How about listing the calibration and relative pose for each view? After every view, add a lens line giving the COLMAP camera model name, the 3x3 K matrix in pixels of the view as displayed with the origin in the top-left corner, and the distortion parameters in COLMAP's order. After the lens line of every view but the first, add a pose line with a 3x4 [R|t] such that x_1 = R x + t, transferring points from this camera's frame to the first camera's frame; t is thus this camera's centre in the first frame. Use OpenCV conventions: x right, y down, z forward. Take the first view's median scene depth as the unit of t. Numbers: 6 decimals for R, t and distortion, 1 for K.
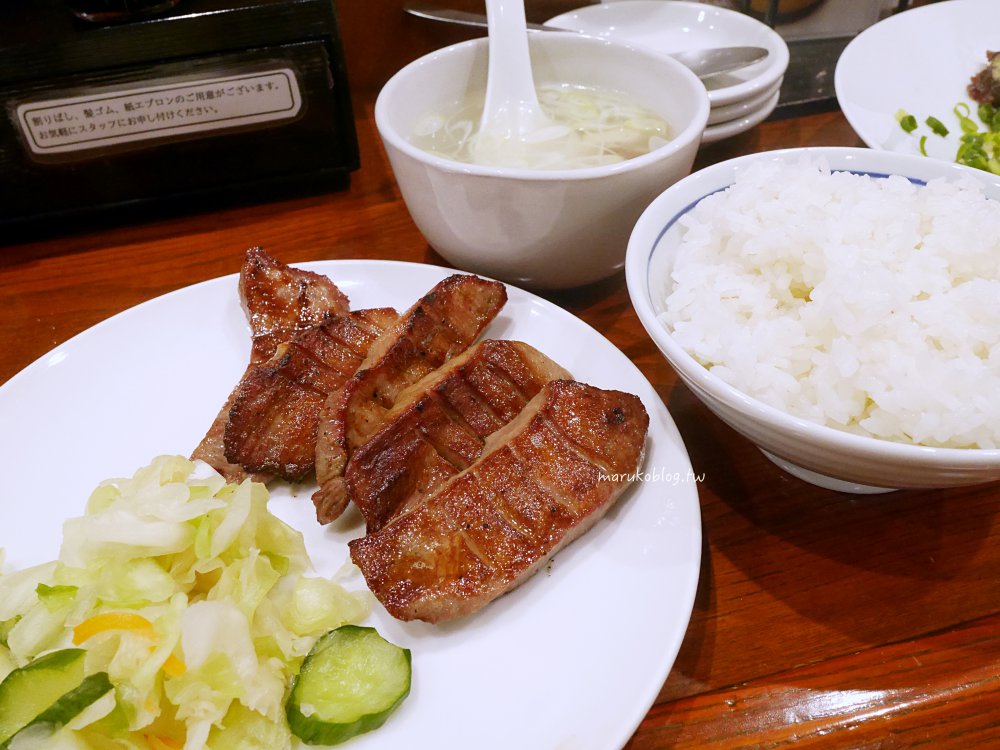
lens RADIAL K [[885.6, 0, 500.0], [0, 885.6, 375.0], [0, 0, 1]] dist [-0.053596, -0.016743]
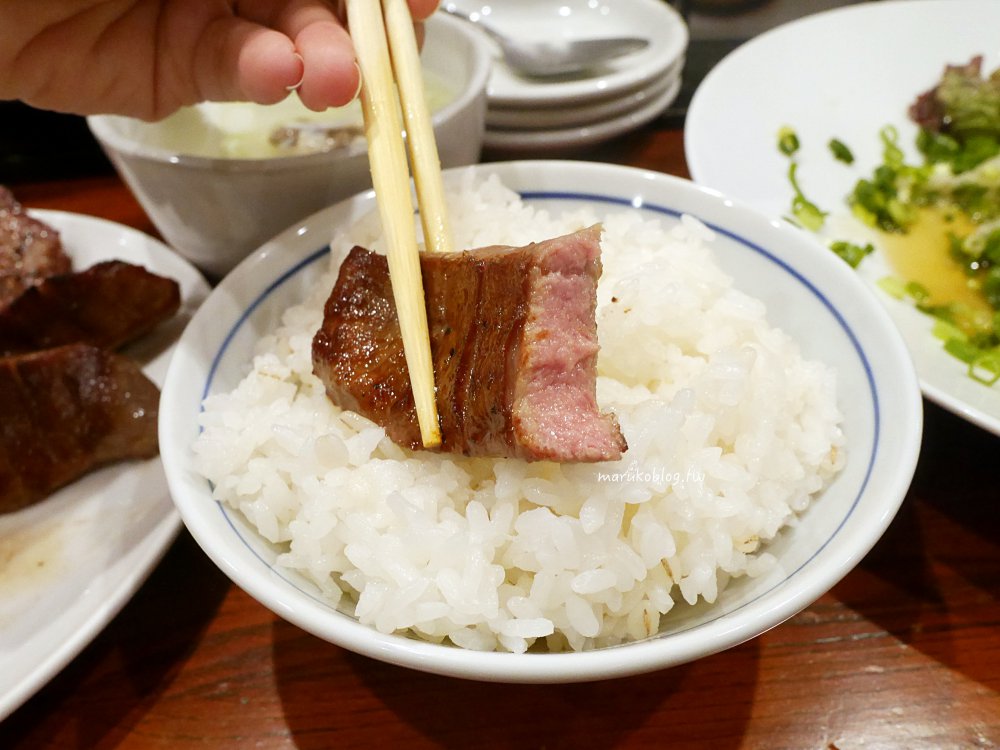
lens RADIAL K [[885.6, 0, 500.0], [0, 885.6, 375.0], [0, 0, 1]] dist [-0.053596, -0.016743]
pose [[0.986953, 0.117494, -0.110082, 0.308735], [-0.114964, 0.992944, 0.029079, -0.070570], [0.112722, -0.016044, 0.993497, 0.167361]]
